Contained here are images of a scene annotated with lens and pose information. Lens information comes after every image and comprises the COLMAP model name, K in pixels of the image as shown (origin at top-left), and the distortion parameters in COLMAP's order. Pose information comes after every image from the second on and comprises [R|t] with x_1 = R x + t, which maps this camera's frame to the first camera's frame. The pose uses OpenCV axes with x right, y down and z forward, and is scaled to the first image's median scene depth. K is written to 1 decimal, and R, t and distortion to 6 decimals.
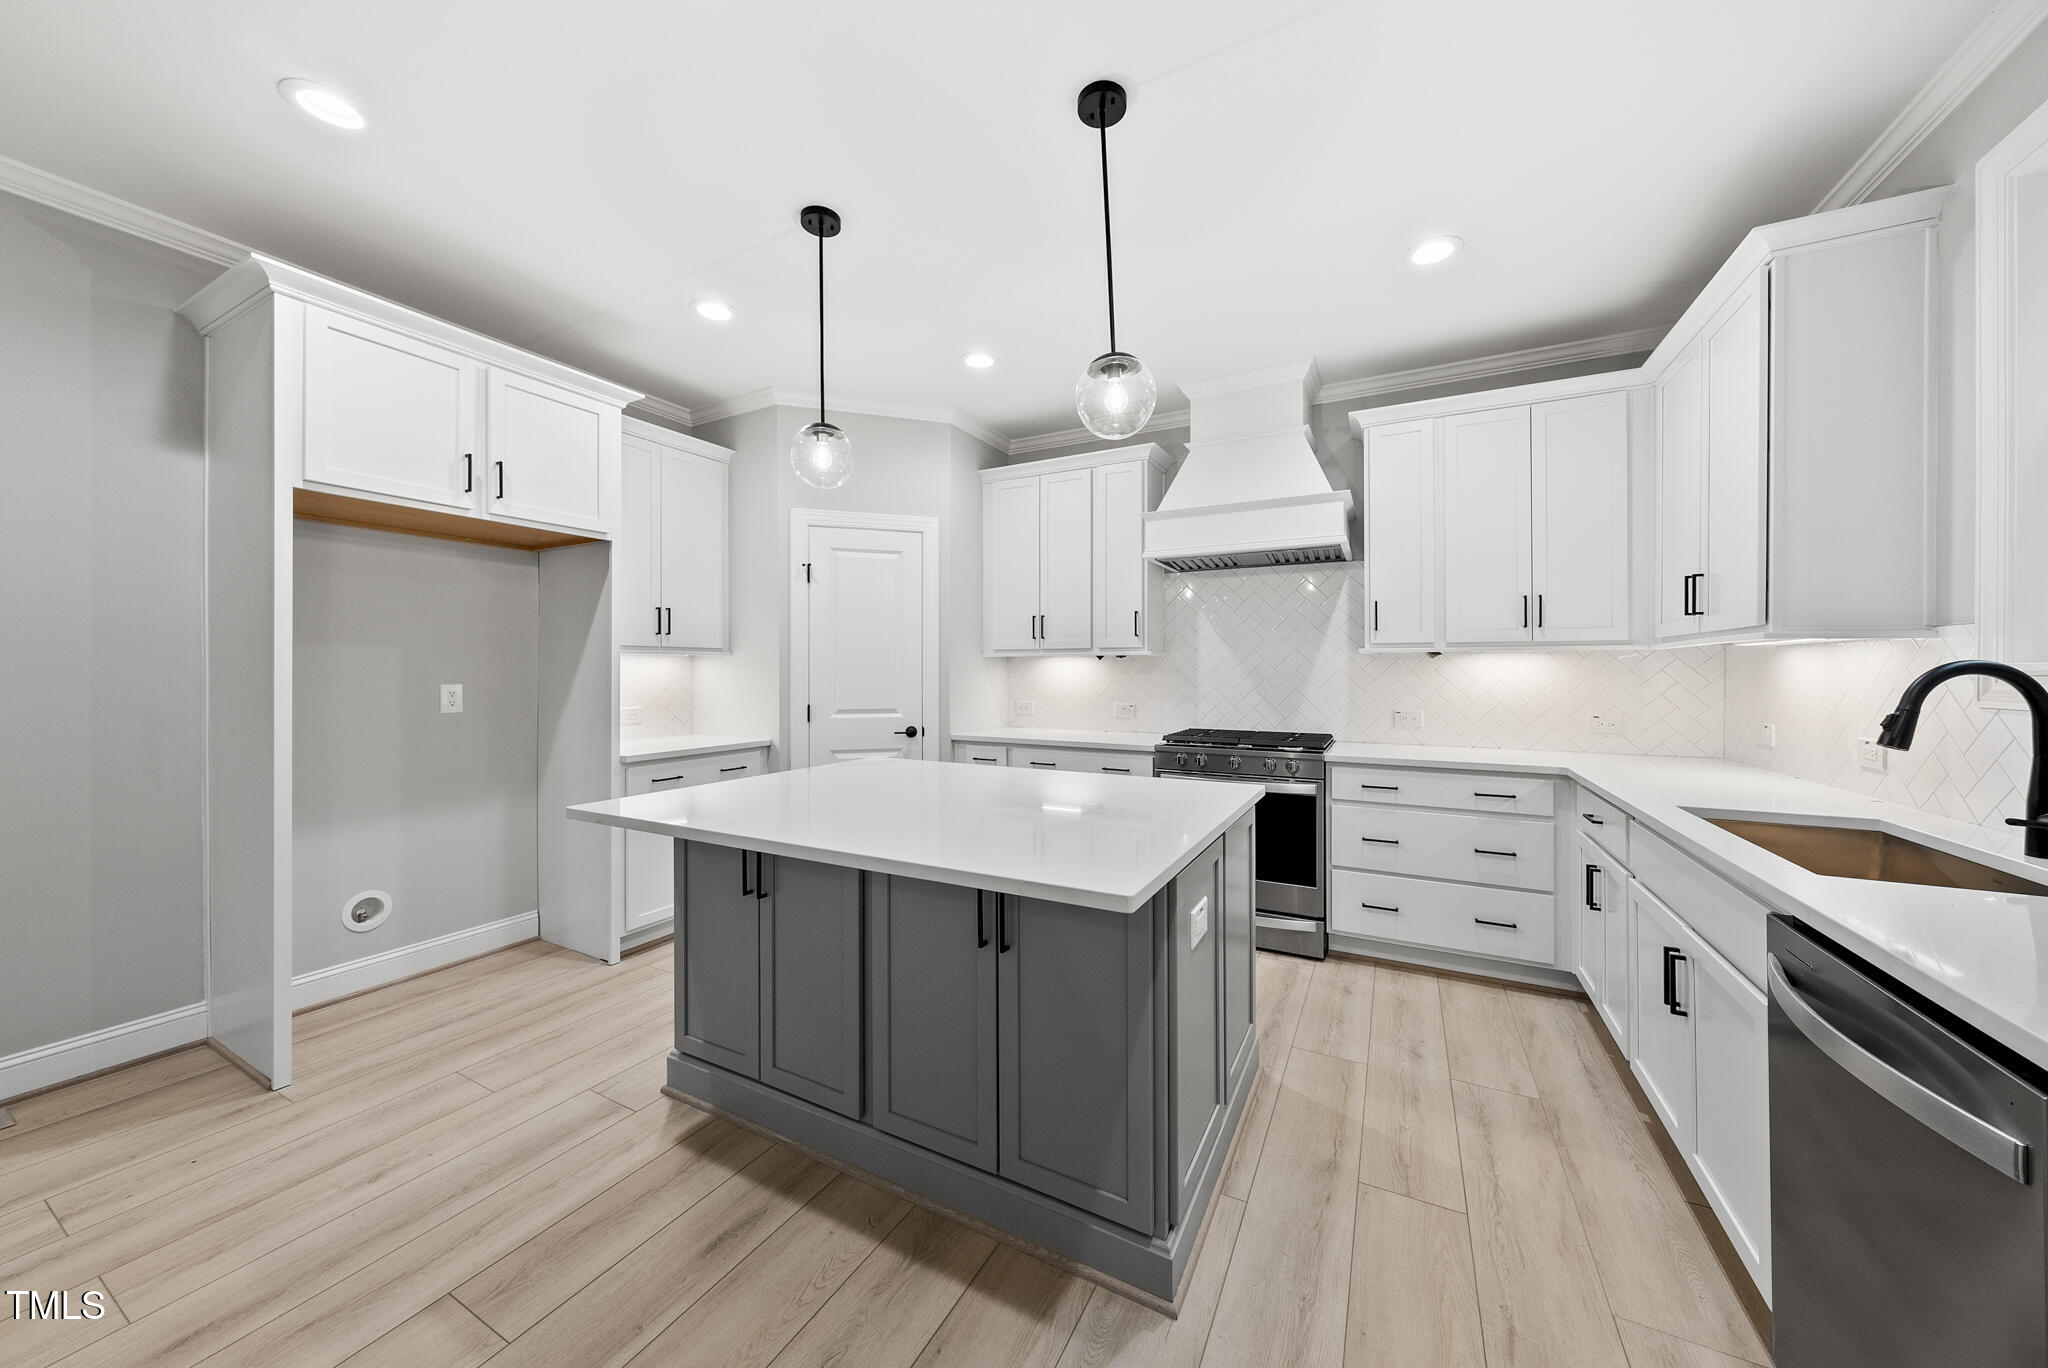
lens RADIAL K [[705.2, 0, 1027.3], [0, 705.2, 669.1], [0, 0, 1]] dist [-0.000322, 0.000006]
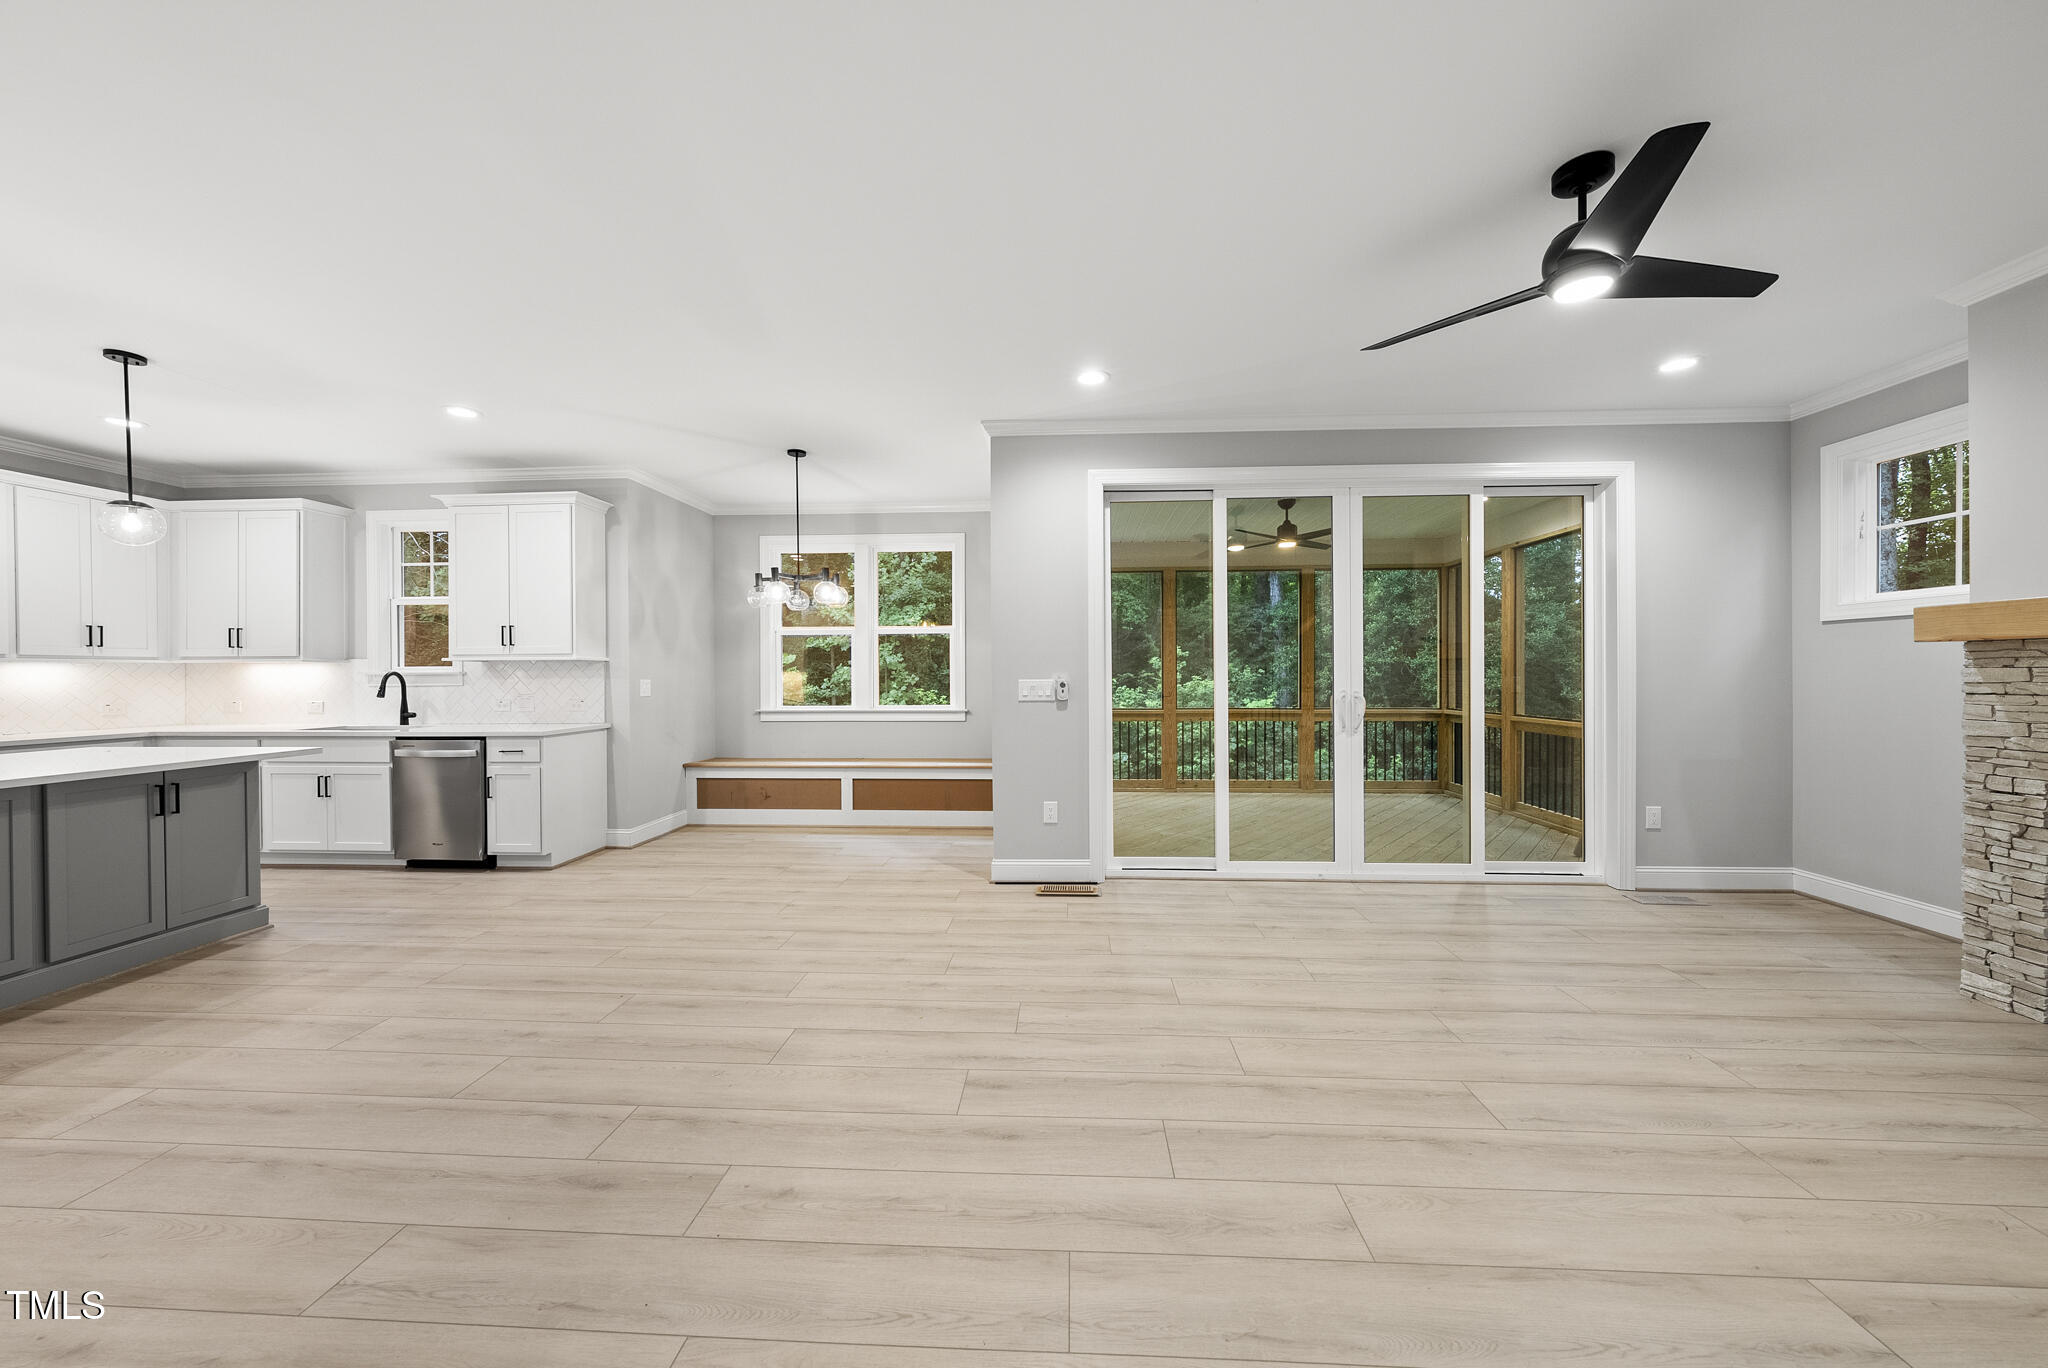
lens RADIAL K [[708.2, 0, 1031.9], [0, 708.2, 677.6], [0, 0, 1]] dist [-0.000952, 0.000048]
pose [[-0.416831, -0.002889, 0.908979, -1.267238], [0.004338, 0.999977, 0.005167, 0.006621], [-0.908974, 0.006097, -0.416809, -0.168224]]
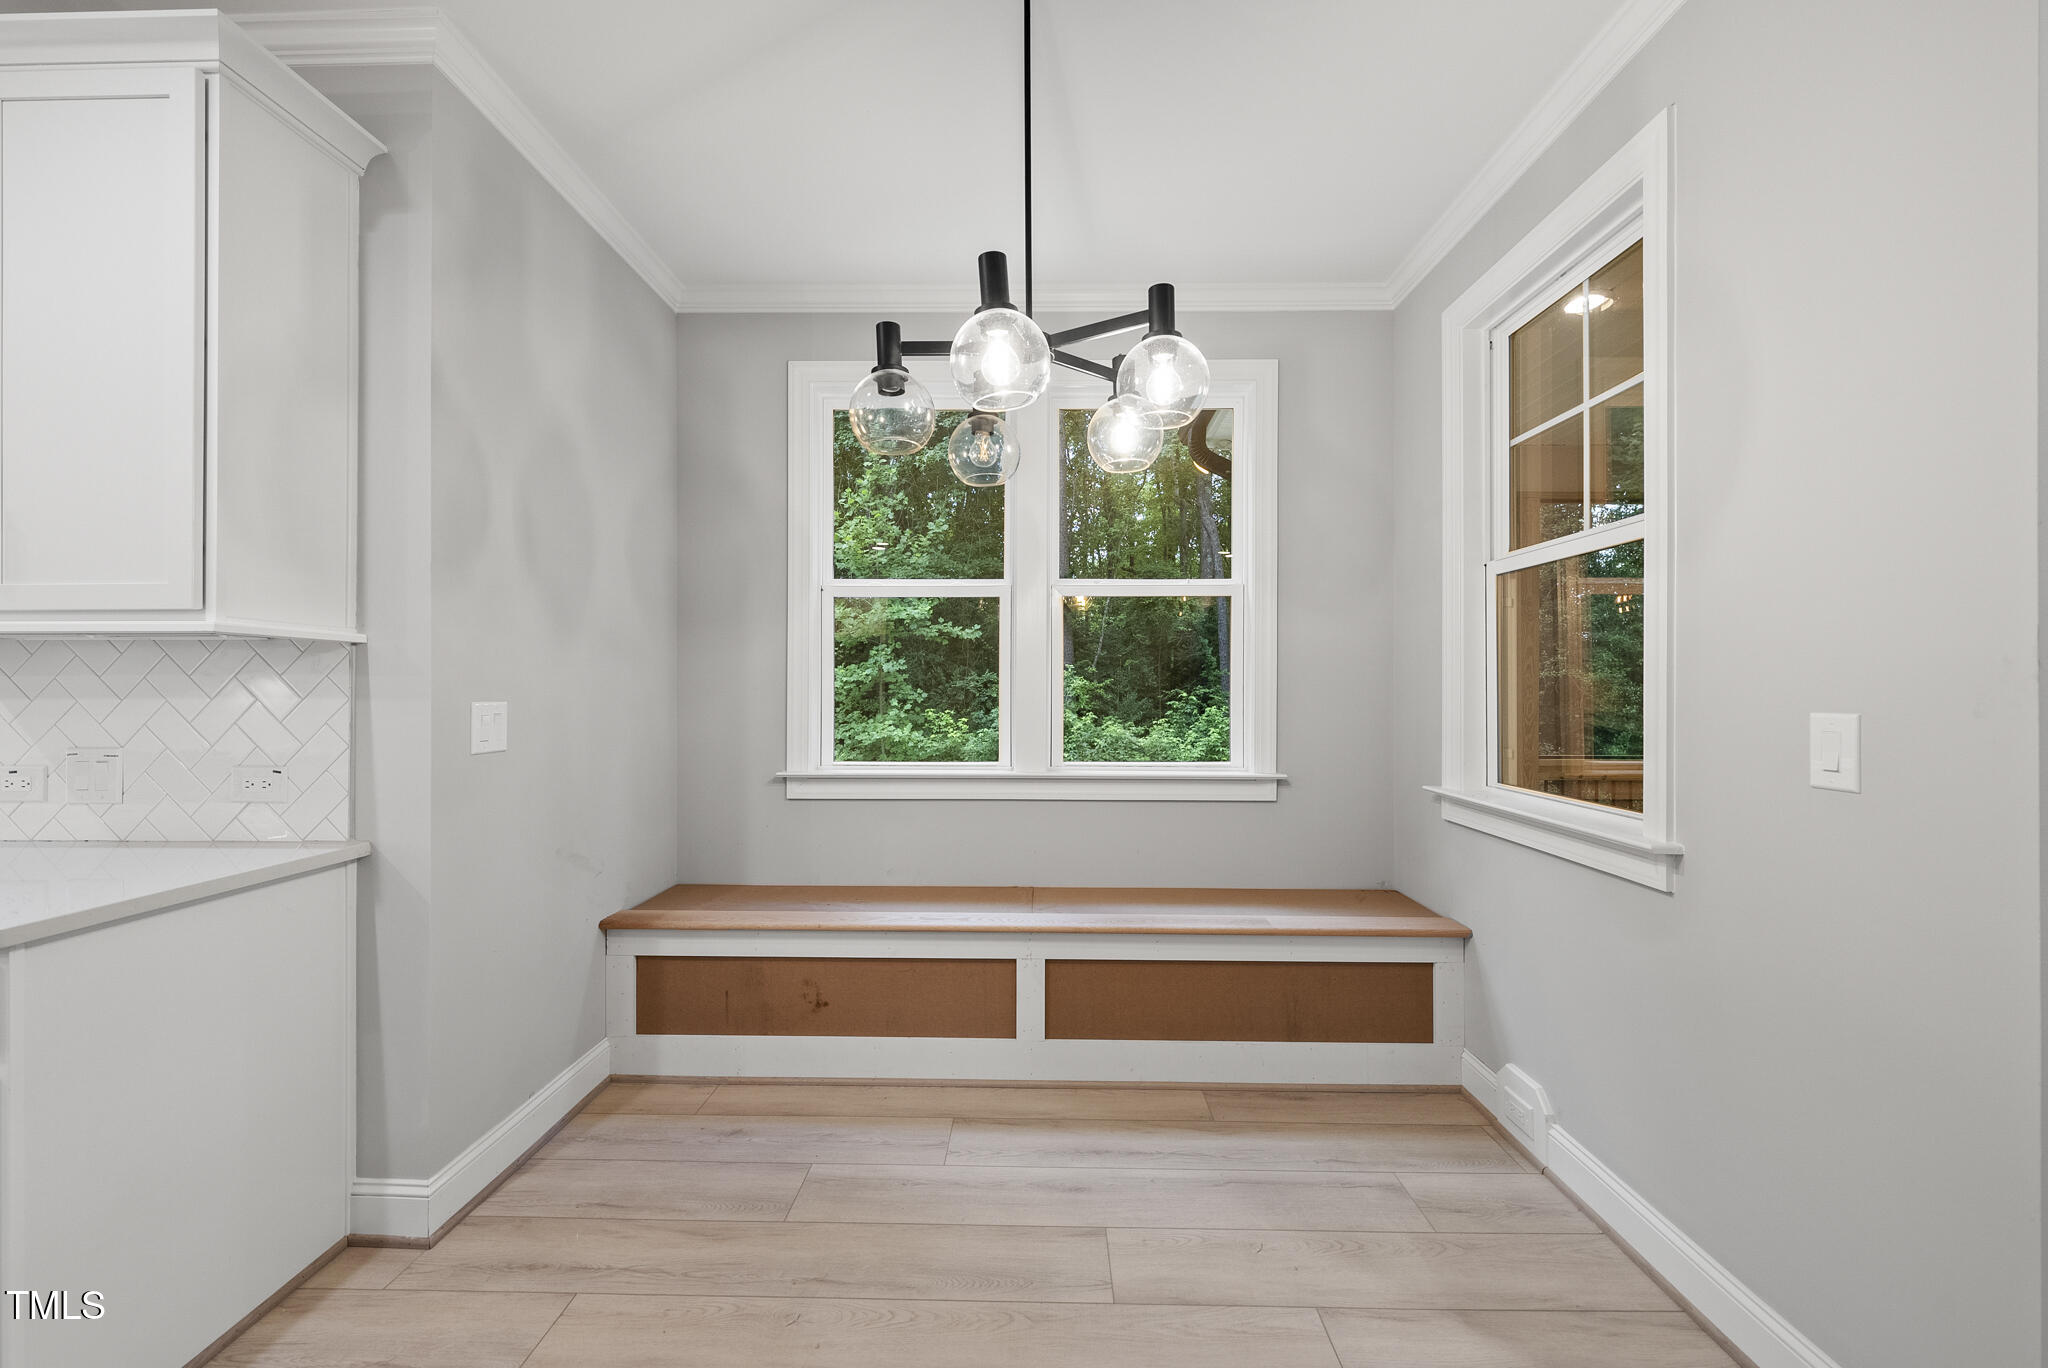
lens RADIAL K [[805.4, 0, 1026.4], [0, 805.4, 686.7], [0, 0, 1]] dist [-0.000520, -0.000035]
pose [[-0.449127, 0.000983, 0.893467, -0.262282], [-0.002076, 0.999996, -0.002144, 0.004830], [-0.893465, -0.002818, -0.449123, -0.133068]]
